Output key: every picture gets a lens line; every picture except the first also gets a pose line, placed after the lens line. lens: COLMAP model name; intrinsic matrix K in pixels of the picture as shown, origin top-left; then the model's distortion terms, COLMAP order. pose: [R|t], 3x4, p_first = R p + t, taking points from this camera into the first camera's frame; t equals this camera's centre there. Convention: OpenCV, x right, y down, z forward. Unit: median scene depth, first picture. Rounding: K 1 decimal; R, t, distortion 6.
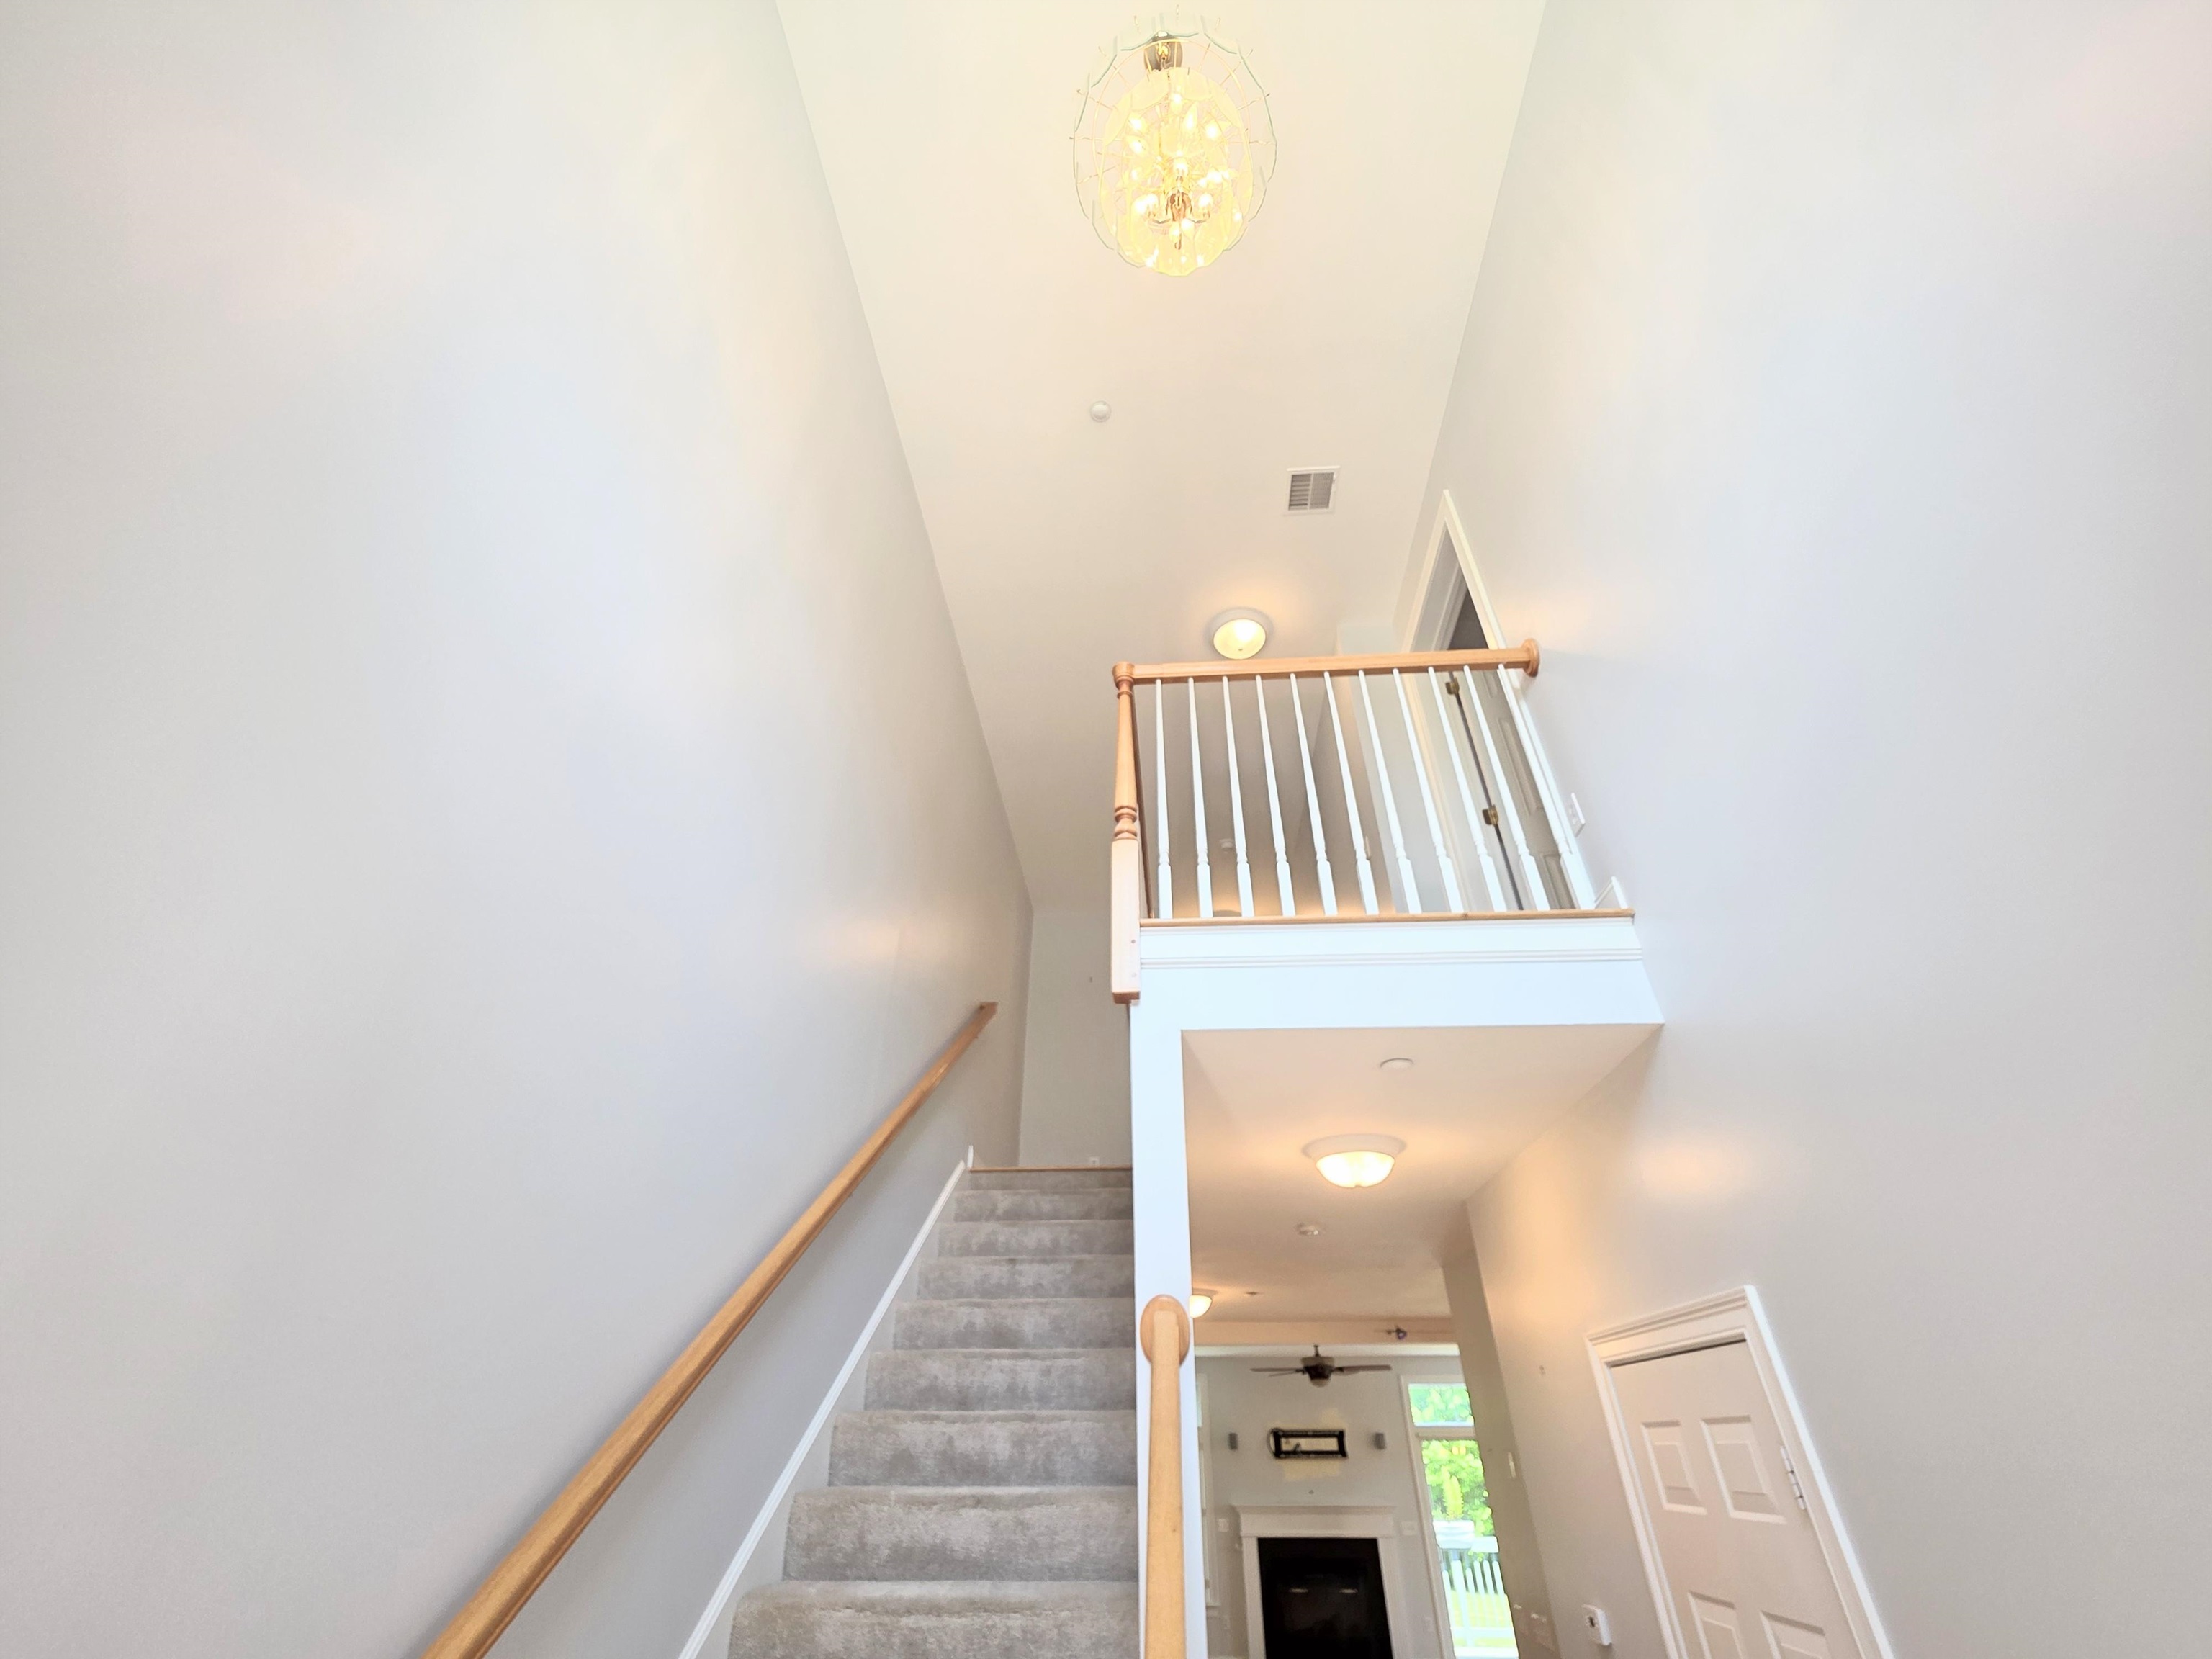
lens RADIAL K [[890.9, 0, 1115.5], [0, 890.9, 828.9], [0, 0, 1]] dist [-0.001458, 0.001515]
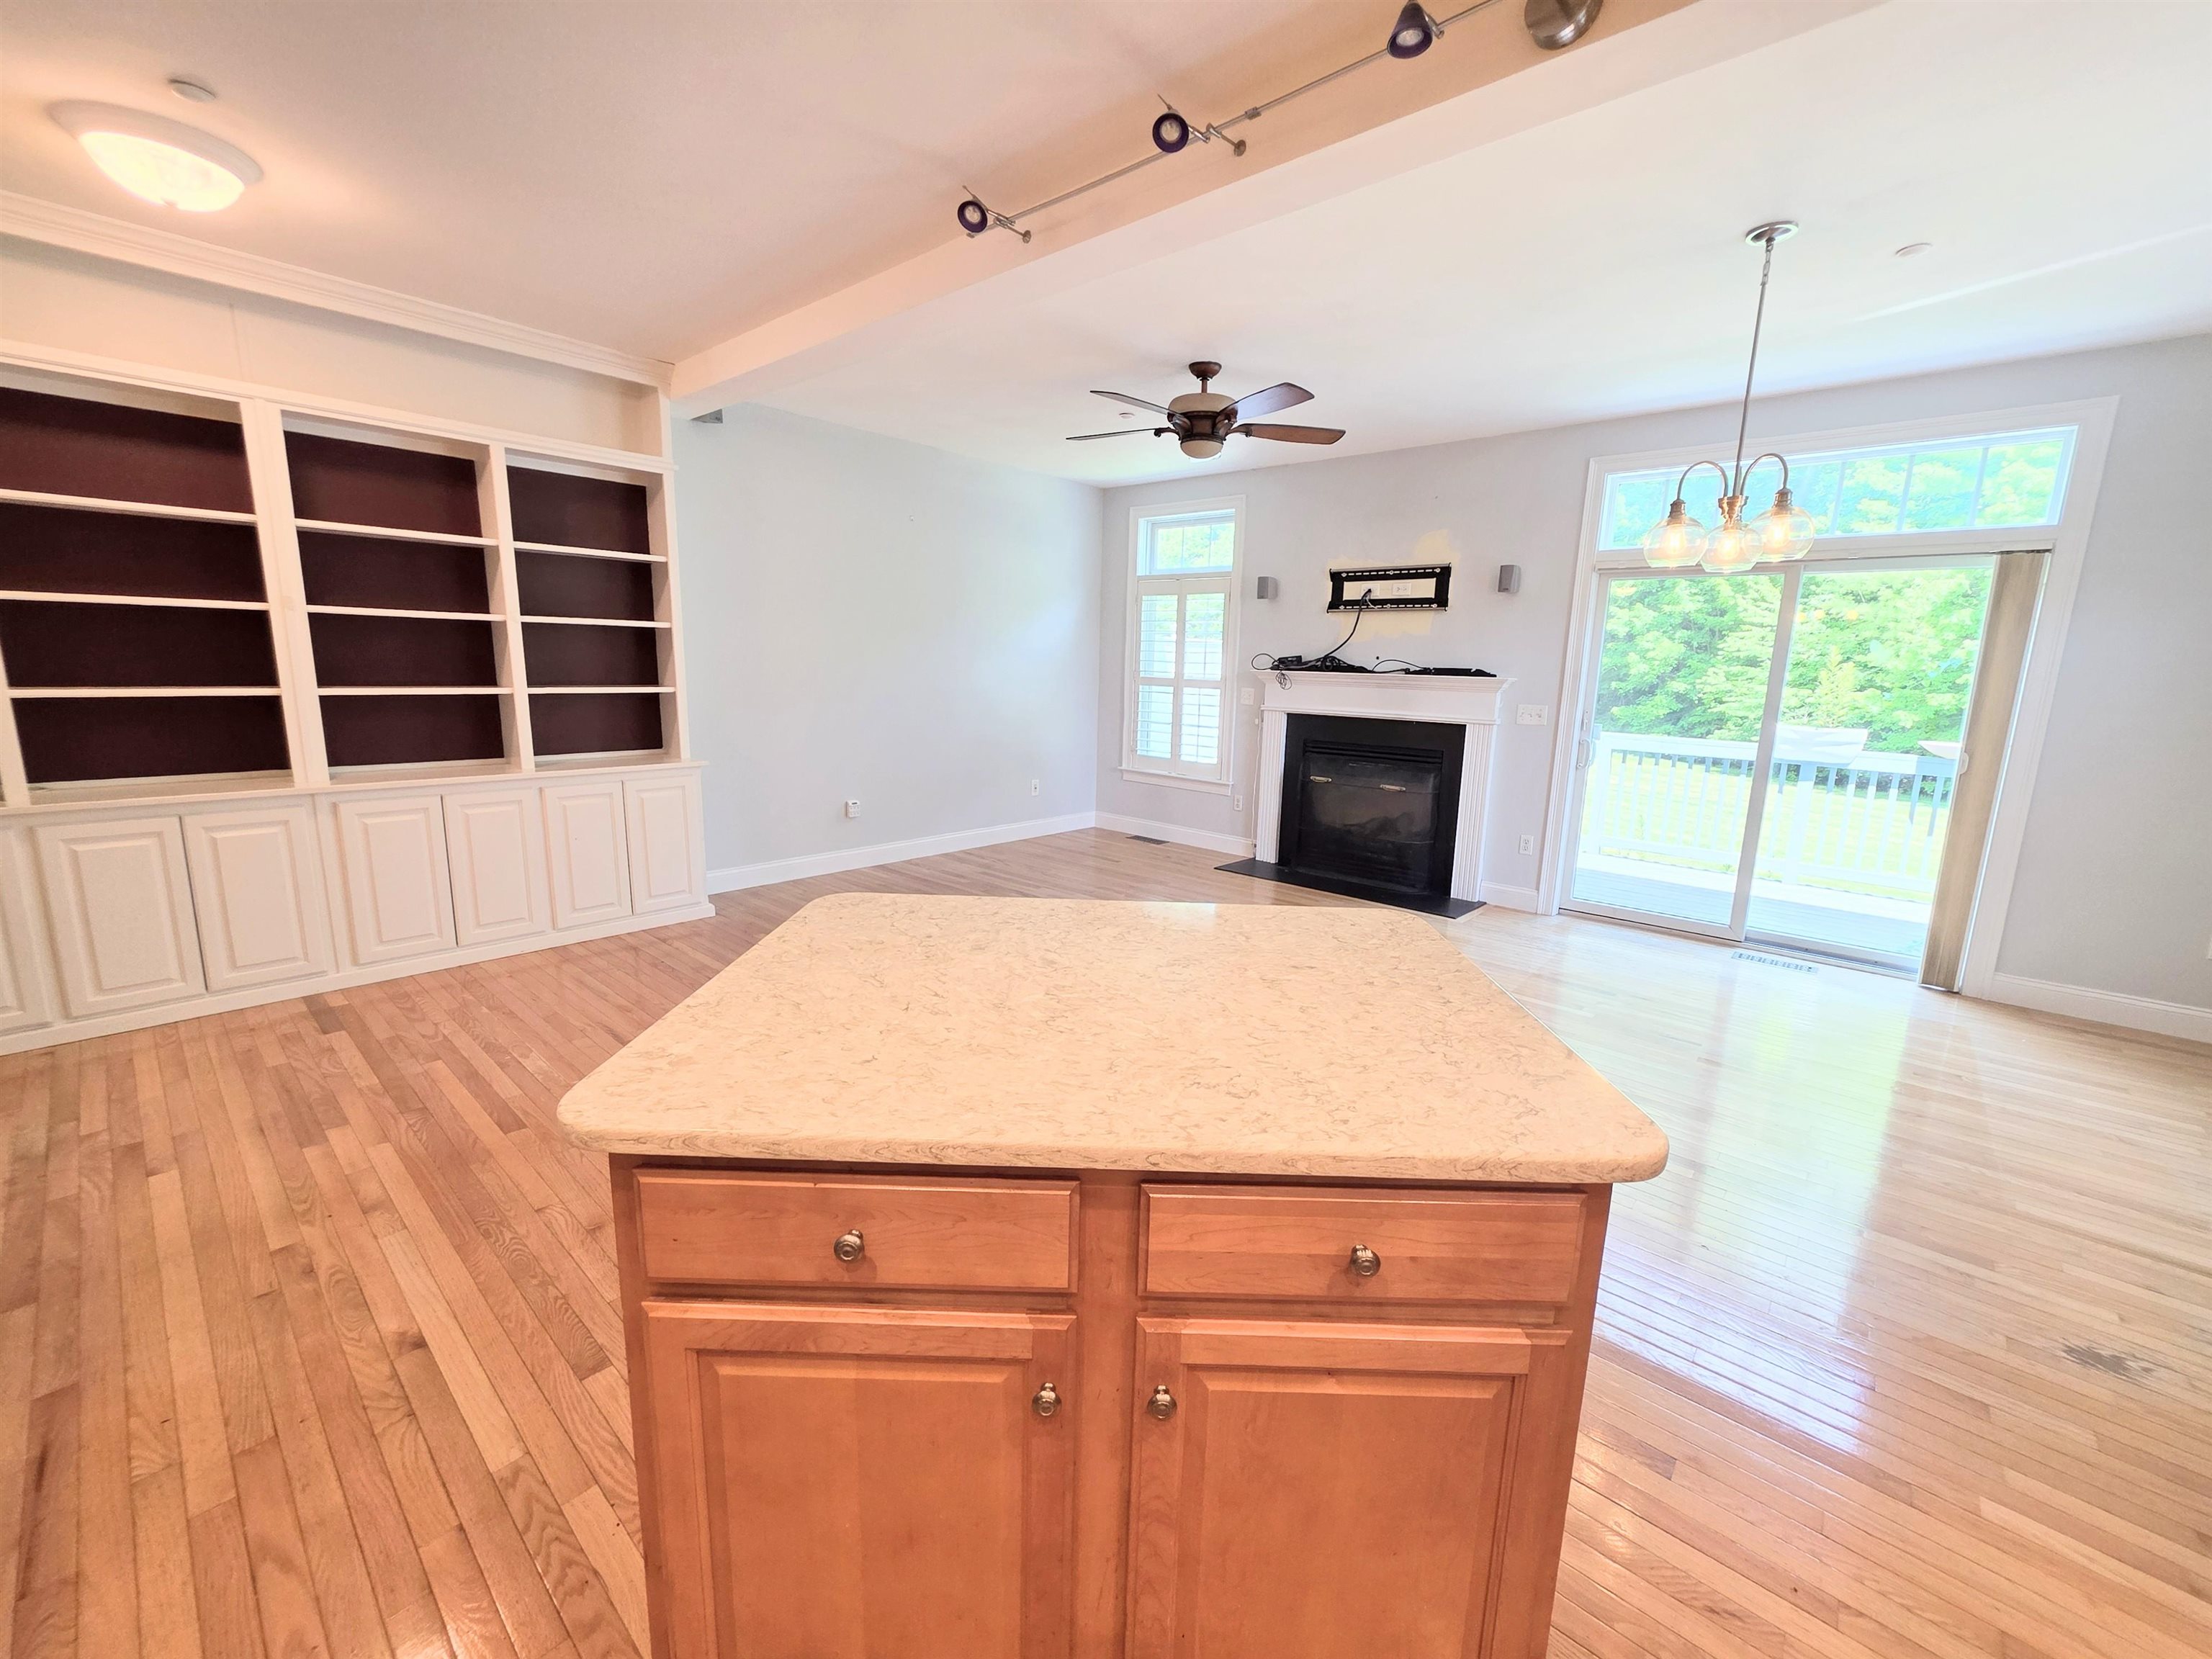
lens RADIAL K [[890.9, 0, 1113.3], [0, 890.9, 830.8], [0, 0, 1]] dist [-0.001458, 0.001515]
pose [[0.793034, 0.135105, -0.594006, 0.439887], [0.324523, 0.731517, 0.599639, 0.406870], [0.515540, -0.668303, 0.536273, 0.502661]]
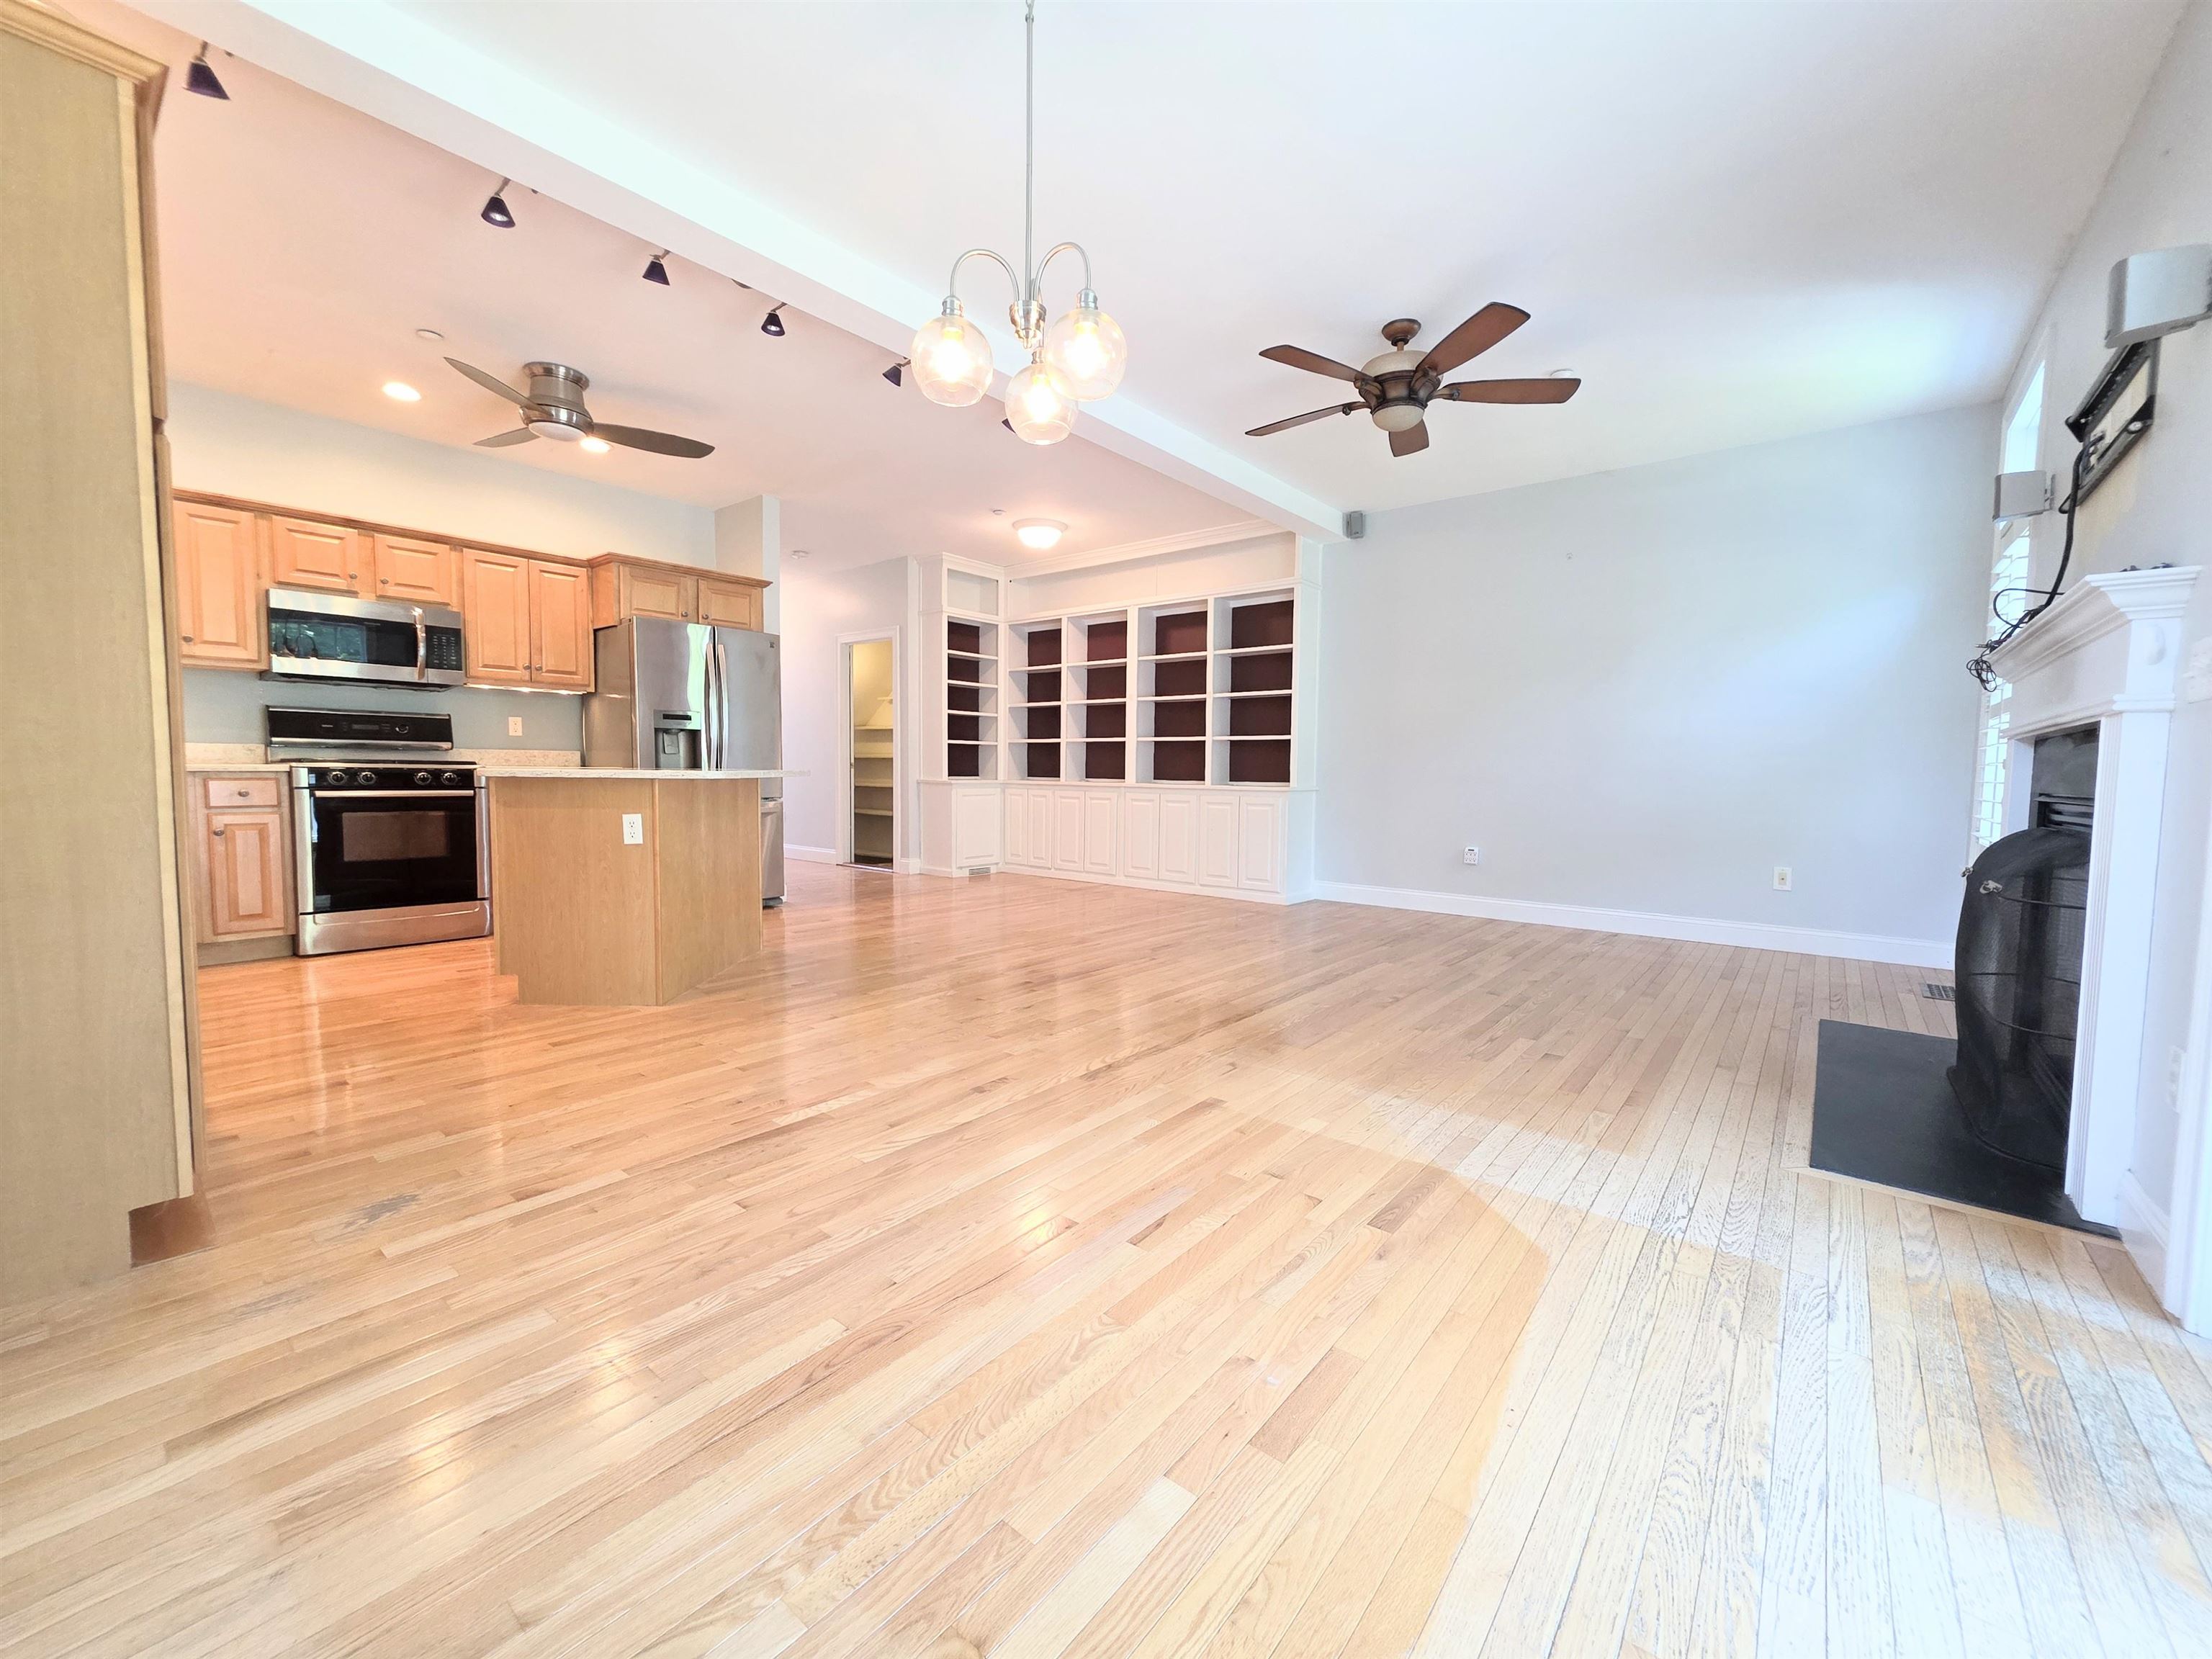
lens RADIAL K [[890.9, 0, 1122.0], [0, 890.9, 828.4], [0, 0, 1]] dist [-0.001458, 0.001515]
pose [[-0.574647, 0.043961, -0.817220, 0.572570], [0.453722, 0.848161, -0.273420, 0.730810], [0.681114, -0.527911, -0.507339, 0.888753]]
